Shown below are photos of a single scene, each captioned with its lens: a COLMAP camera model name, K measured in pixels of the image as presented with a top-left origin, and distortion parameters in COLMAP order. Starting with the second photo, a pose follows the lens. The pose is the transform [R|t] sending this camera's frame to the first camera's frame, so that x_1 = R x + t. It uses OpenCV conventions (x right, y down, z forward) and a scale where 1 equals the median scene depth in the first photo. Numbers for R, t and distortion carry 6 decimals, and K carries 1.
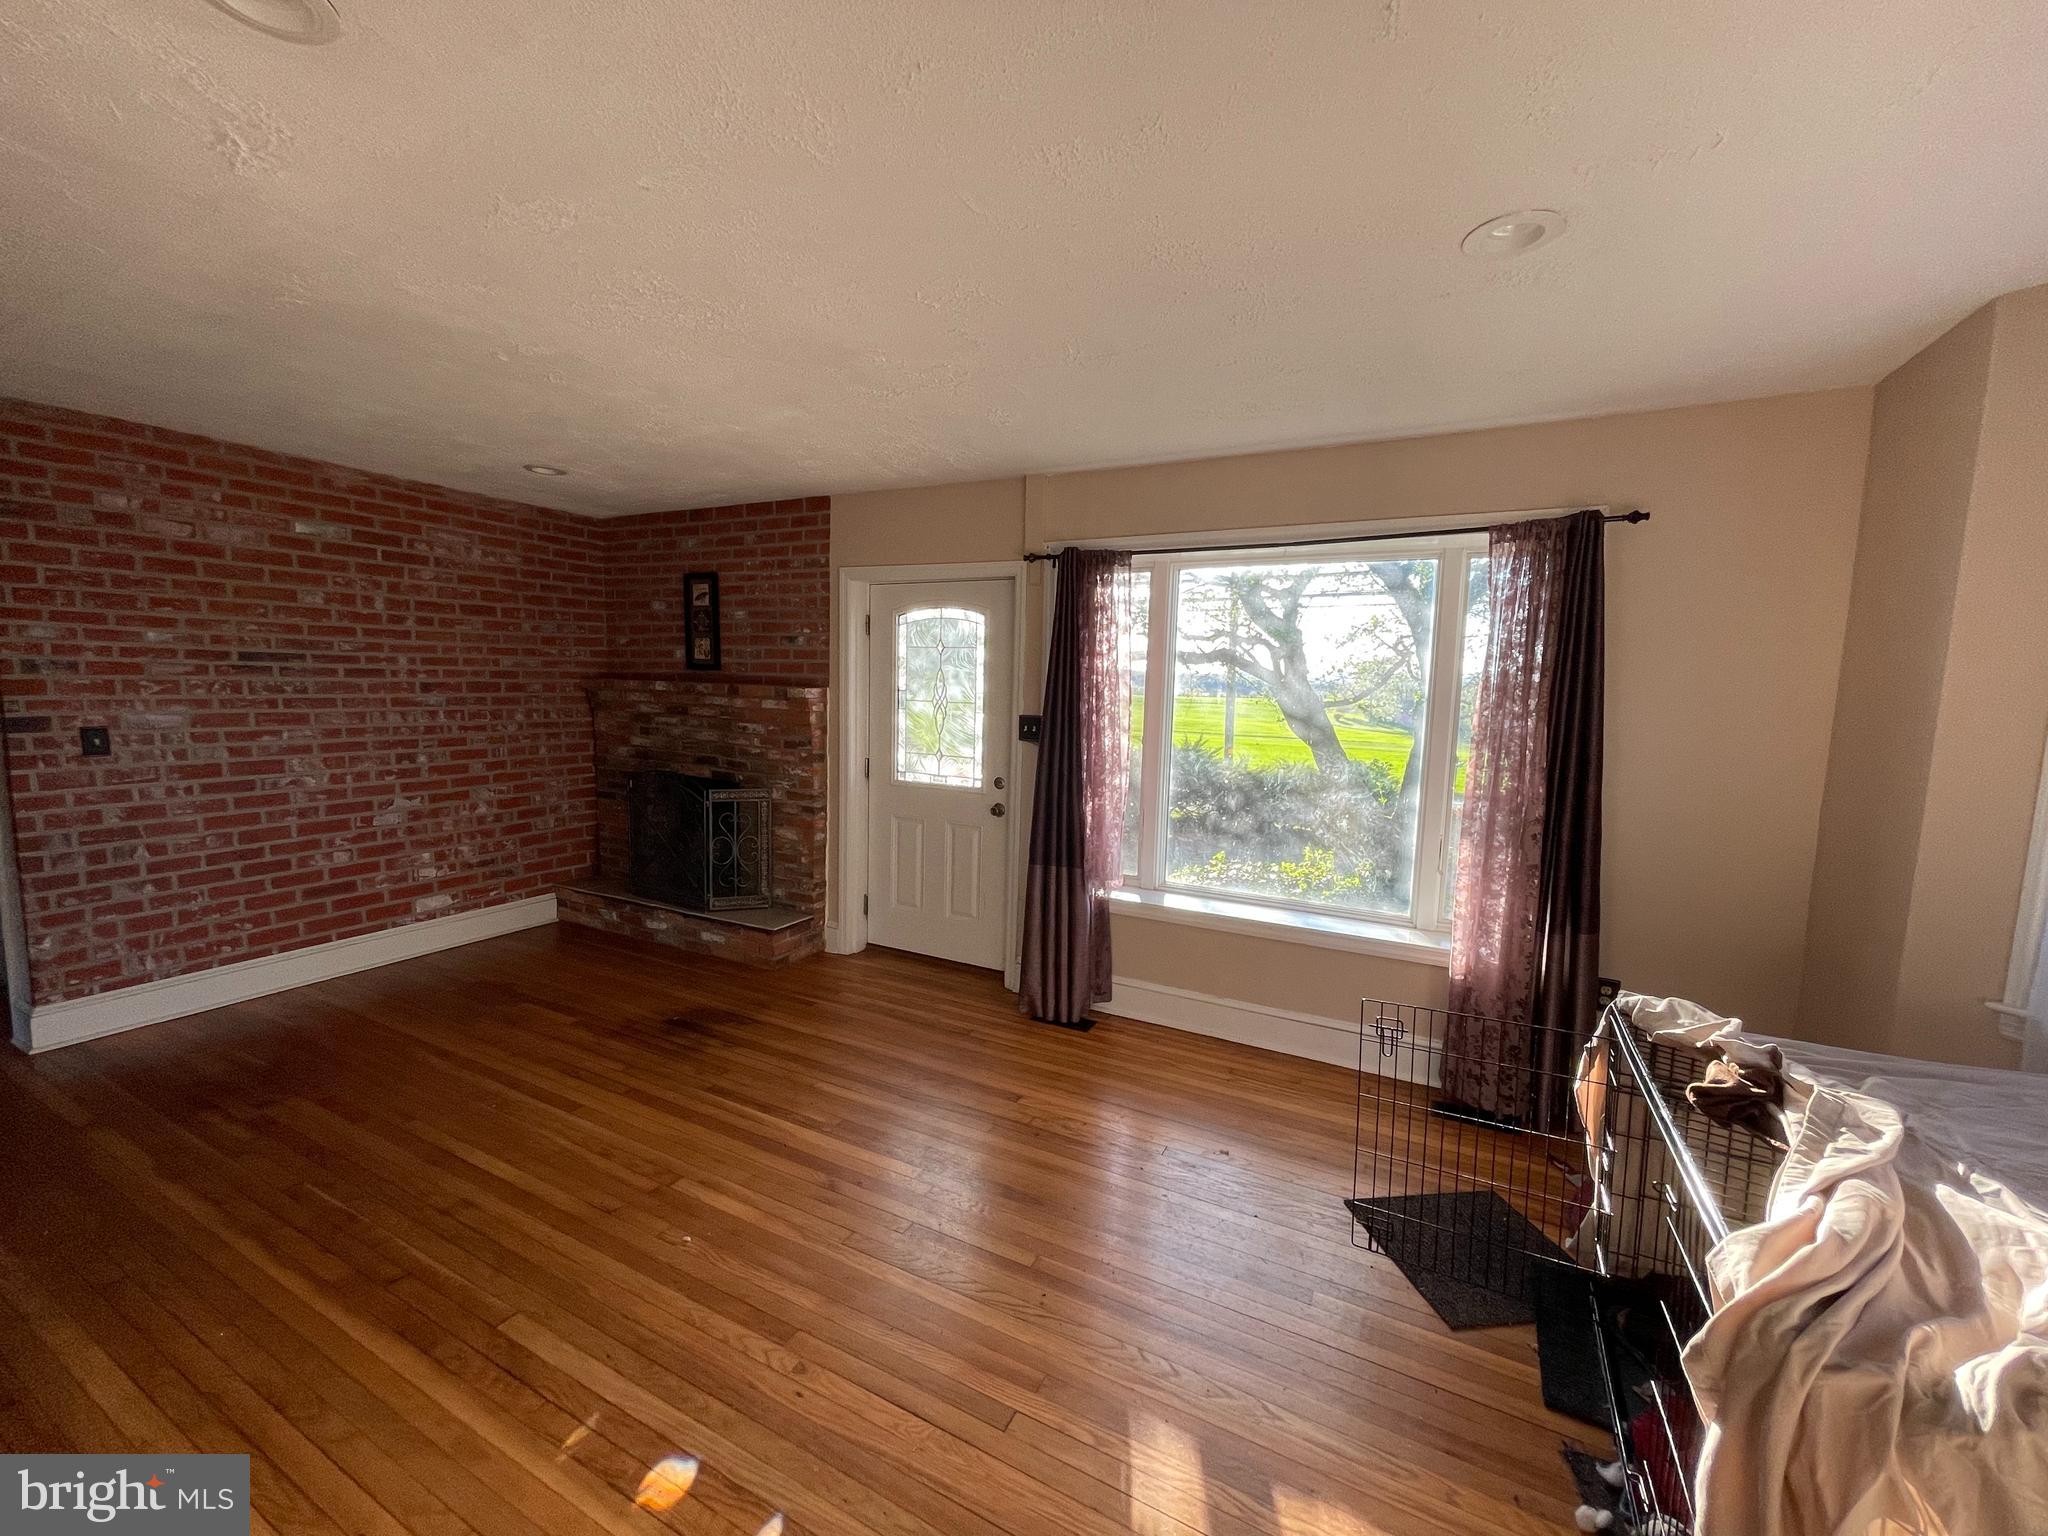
lens RADIAL K [[818.5, 0, 1024.0], [0, 818.5, 768.0], [0, 0, 1]] dist [-0.003549, 0.000502]
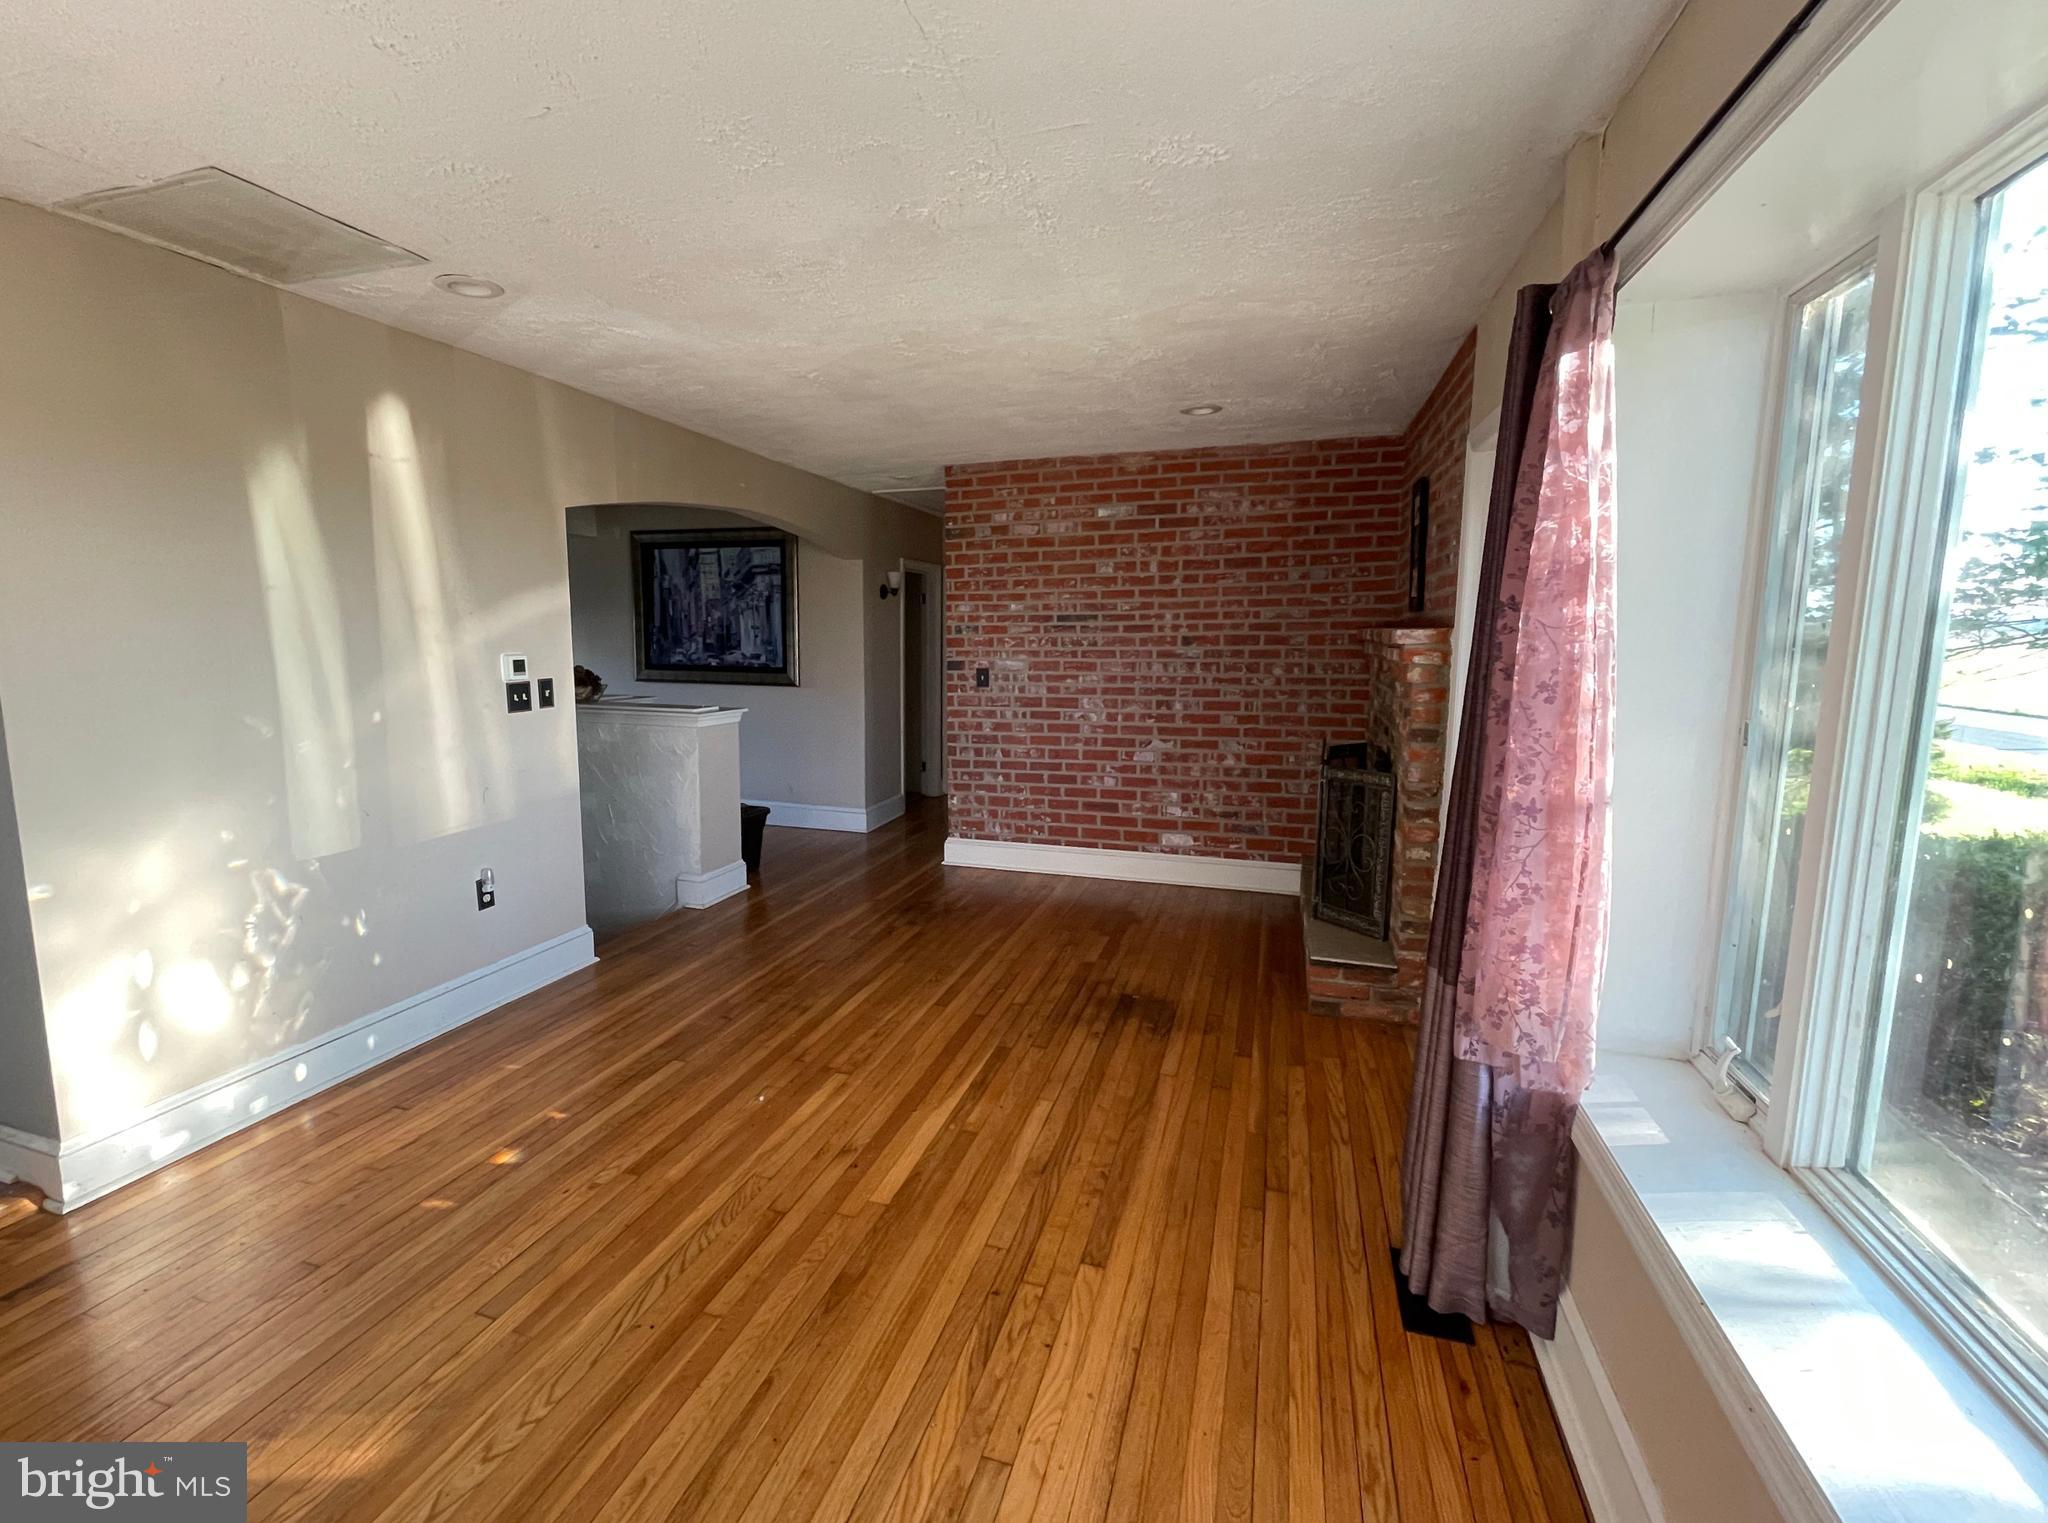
lens RADIAL K [[921.6, 0, 947.5], [0, 921.6, 759.8], [0, 0, 1]] dist [0.018762, -0.000055]
pose [[0.131919, 0.105659, -0.985613, 0.482184], [-0.095872, 0.991002, 0.093405, -0.028409], [0.986613, 0.082171, 0.140862, 0.570954]]
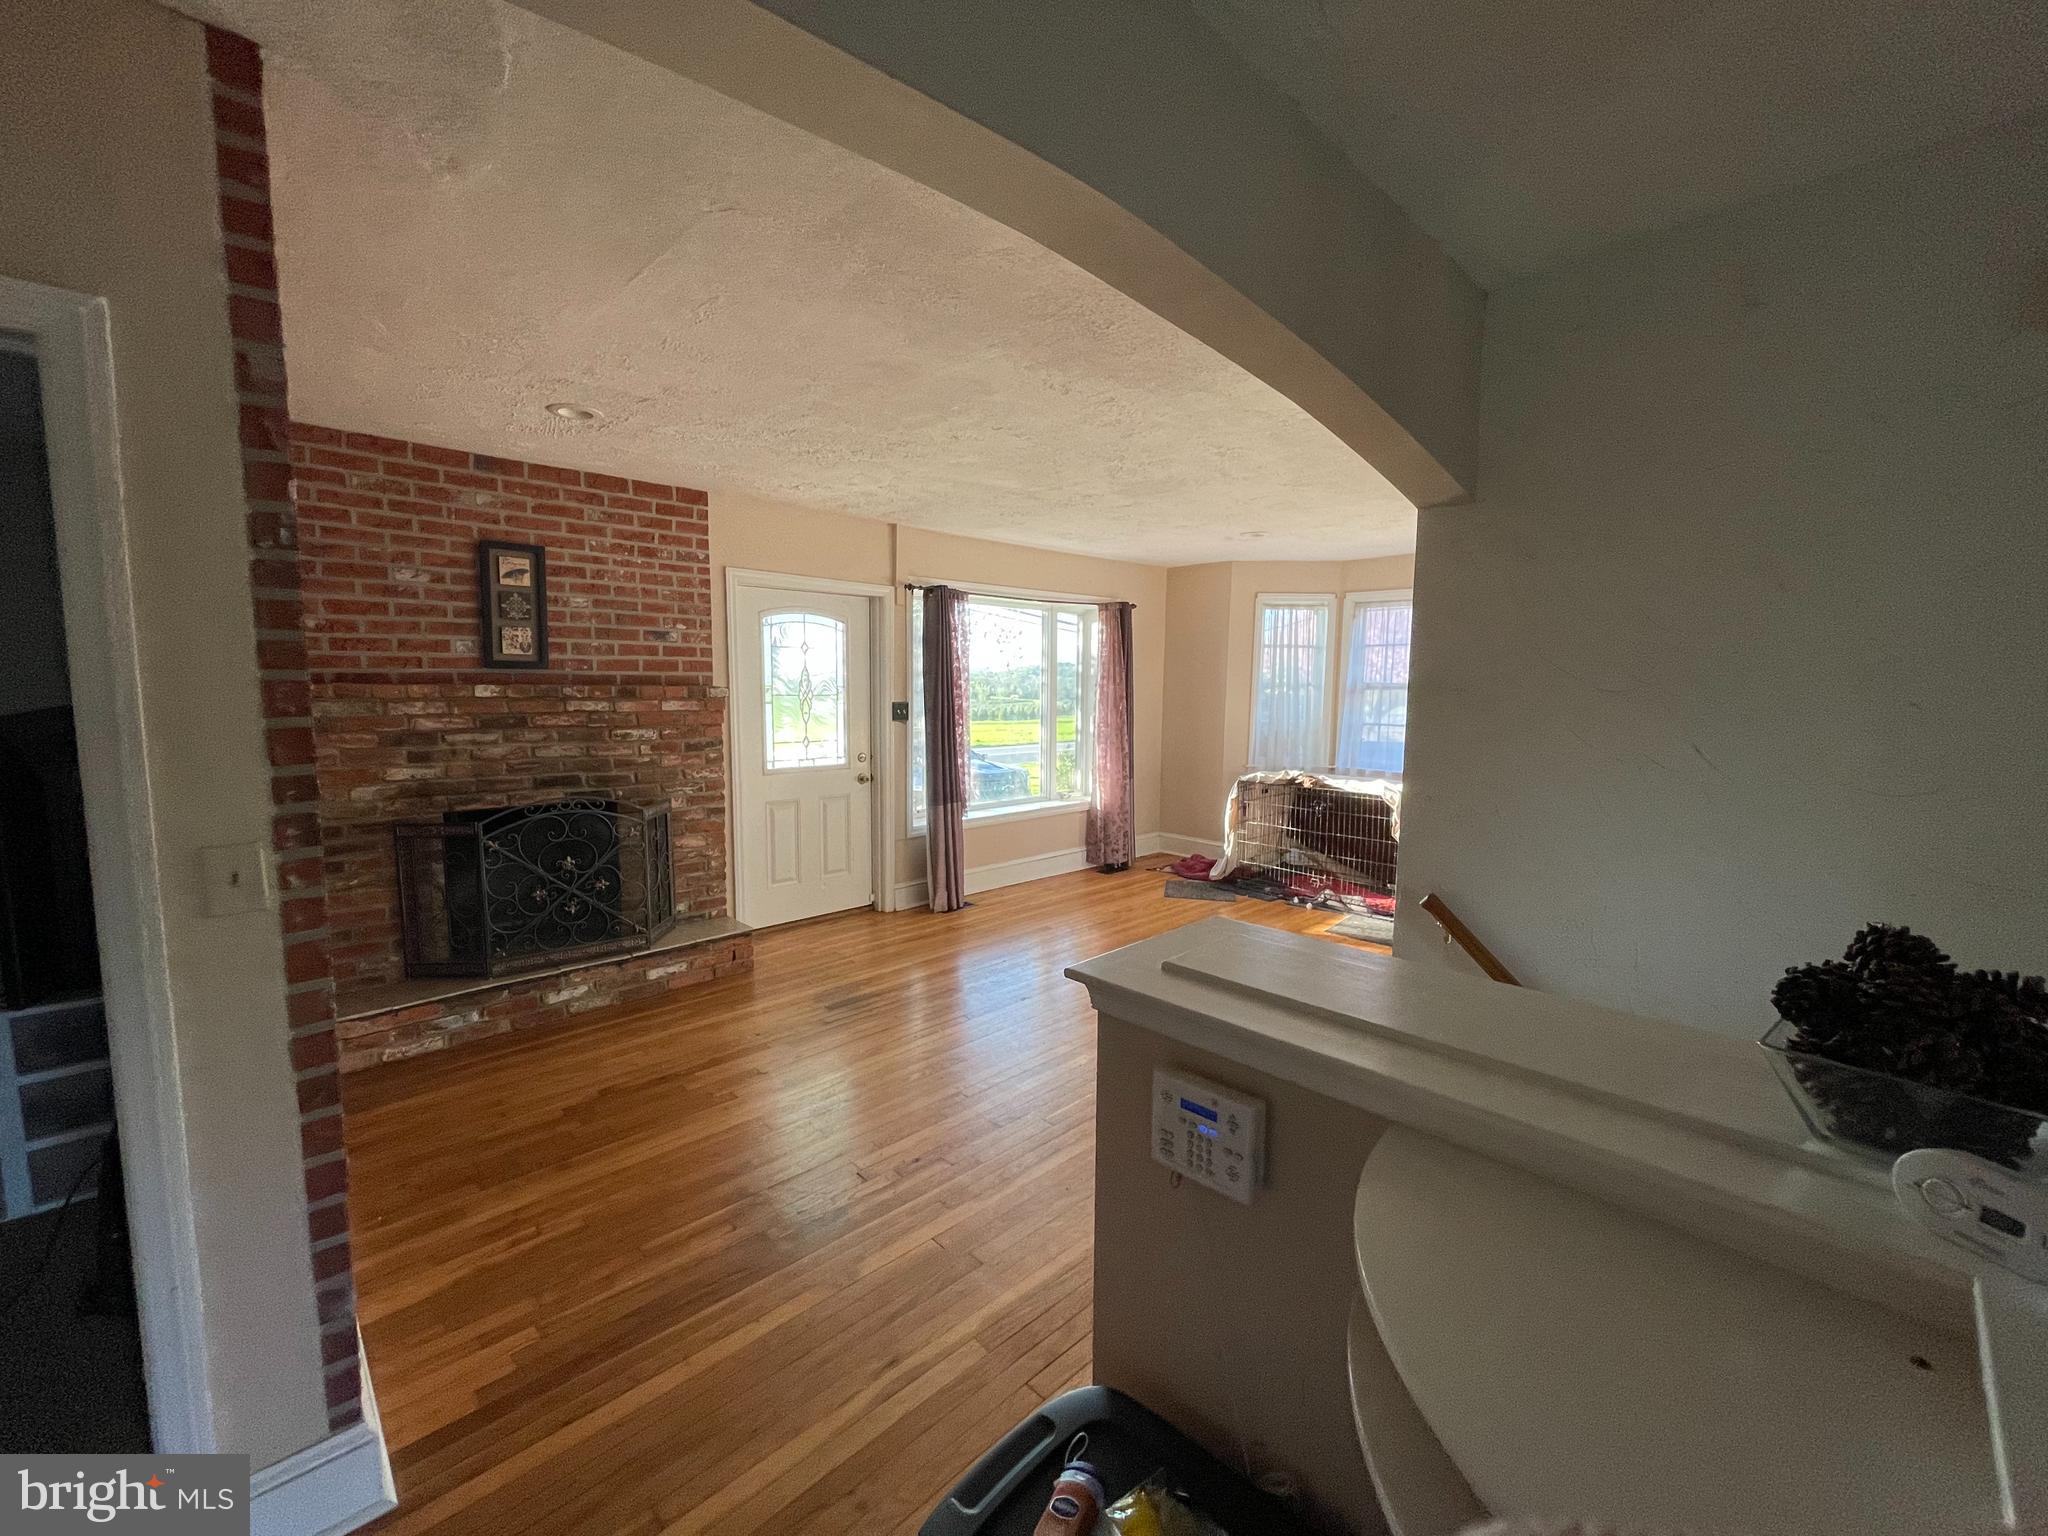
lens RADIAL K [[818.5, 0, 1024.0], [0, 818.5, 768.0], [0, 0, 1]] dist [-0.003549, 0.000502]
pose [[0.318549, -0.126851, 0.939380, -1.175979], [0.095557, 0.990254, 0.101317, -0.071334], [-0.943078, 0.057490, 0.327566, 0.361796]]
